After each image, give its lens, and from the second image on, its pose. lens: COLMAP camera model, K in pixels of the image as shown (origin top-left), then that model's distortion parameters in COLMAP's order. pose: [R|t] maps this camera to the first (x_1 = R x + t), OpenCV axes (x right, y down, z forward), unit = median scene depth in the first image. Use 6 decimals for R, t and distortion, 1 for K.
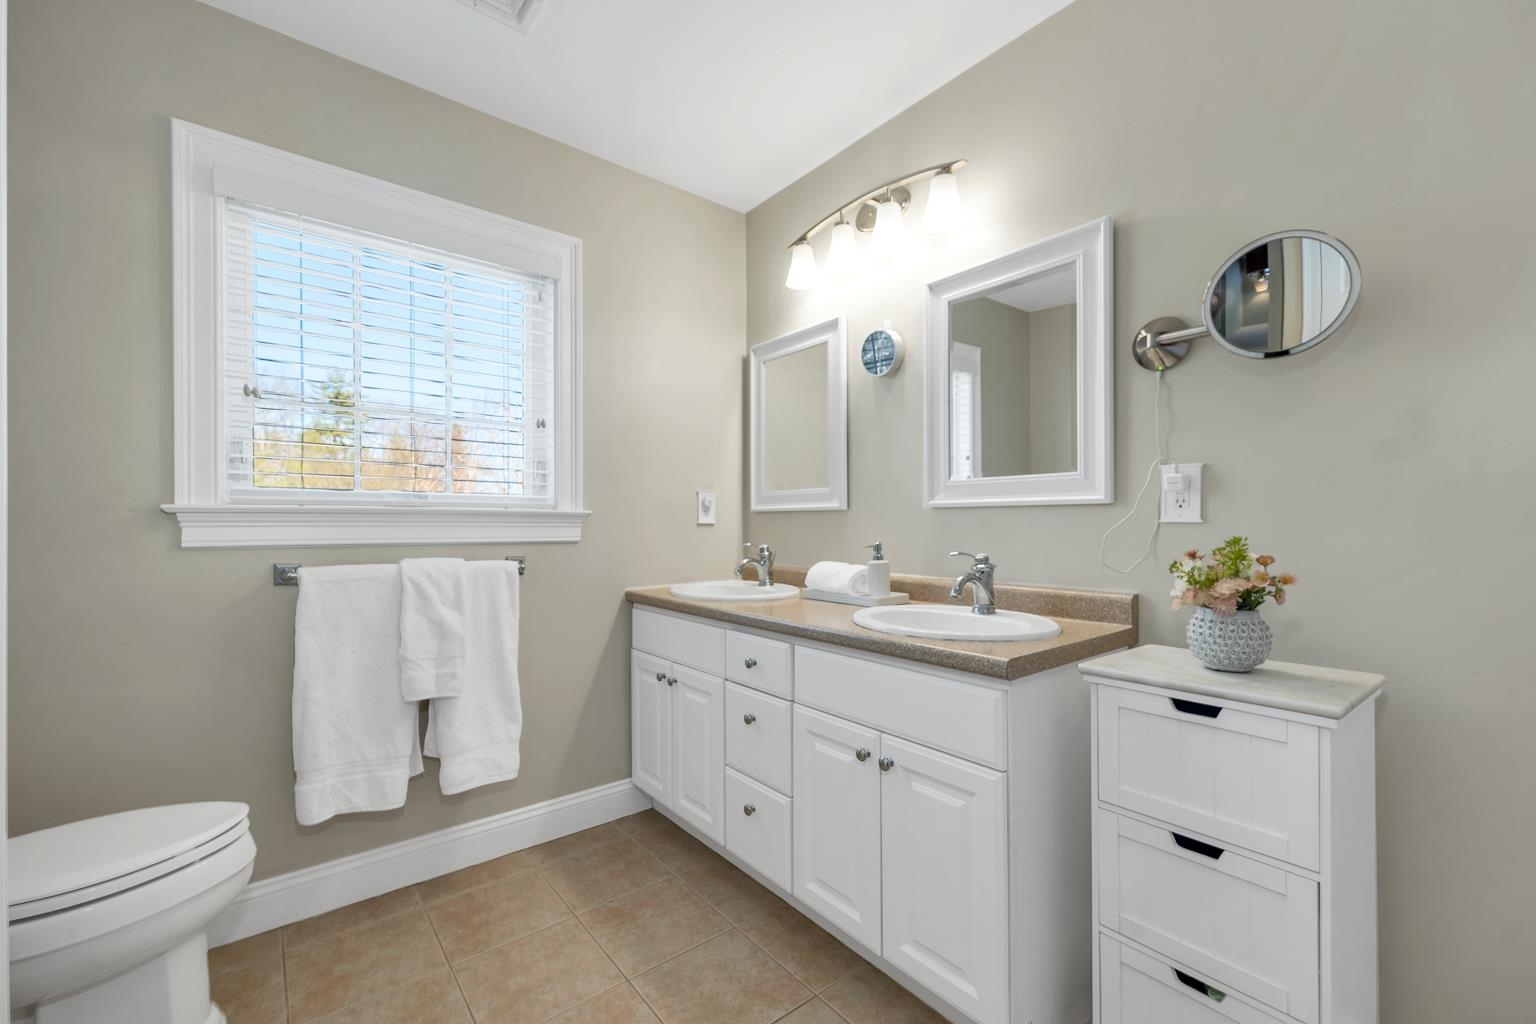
lens RADIAL K [[629.3, 0, 766.0], [0, 629.3, 518.0], [0, 0, 1]] dist [-0.002325, 0.000020]
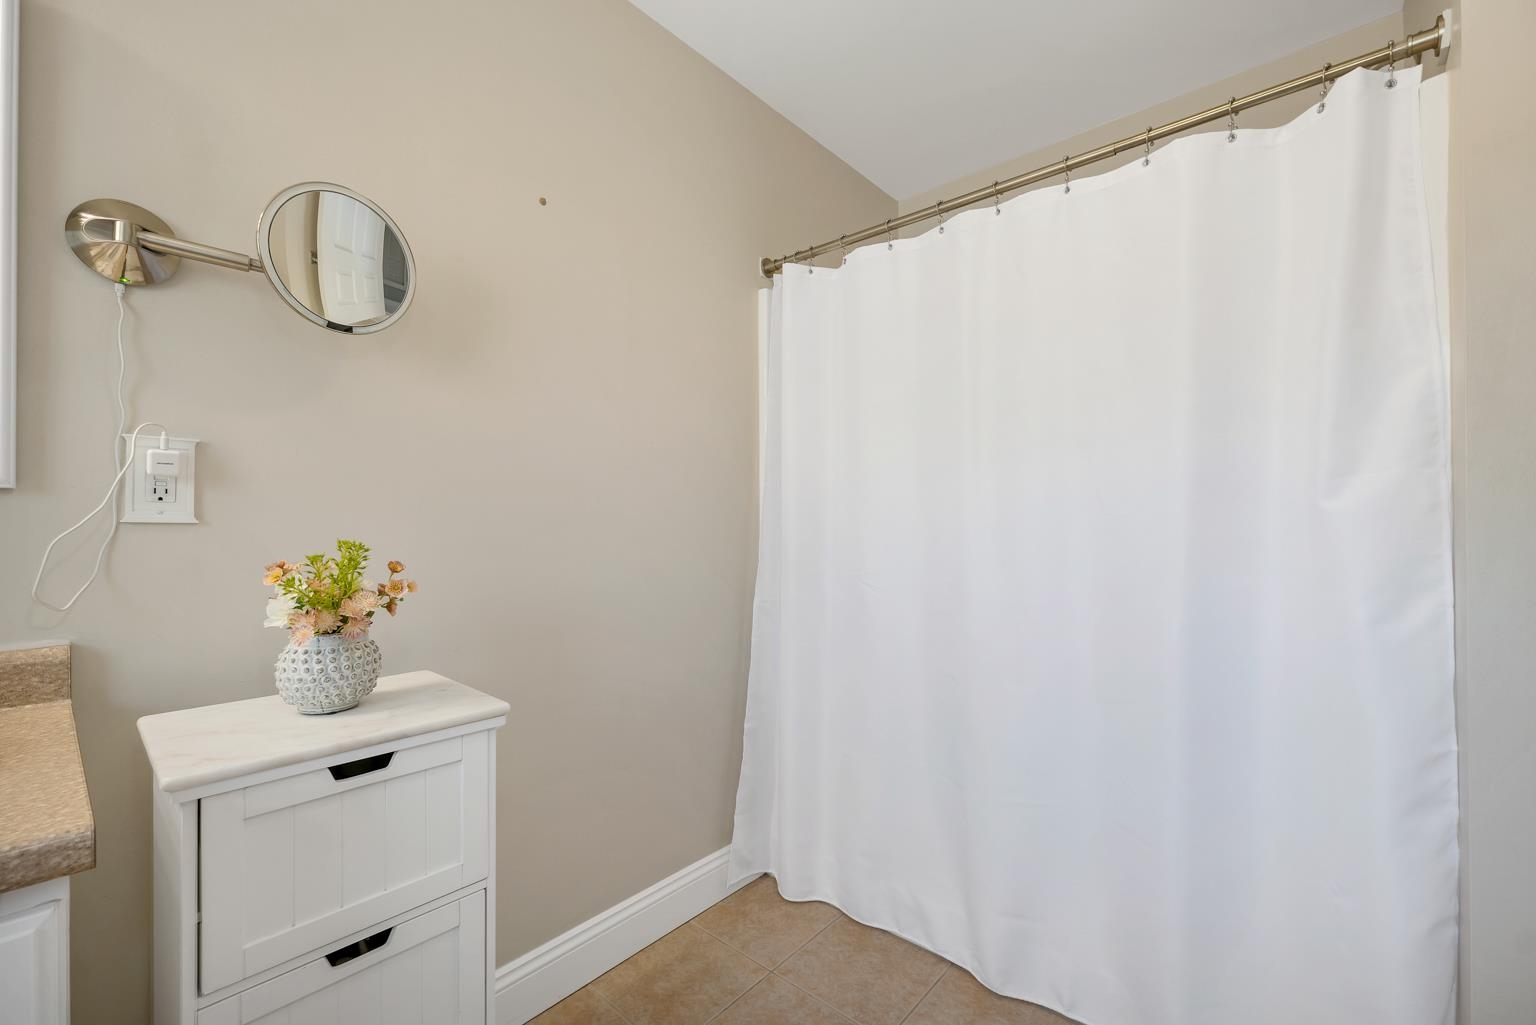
lens RADIAL K [[629.3, 0, 767.1], [0, 629.3, 522.8], [0, 0, 1]] dist [-0.002325, 0.000020]
pose [[-0.165686, 0.006970, 0.986154, -0.130669], [-0.004669, 0.999958, -0.007852, 0.010889], [-0.986167, -0.005906, -0.165647, 0.574970]]
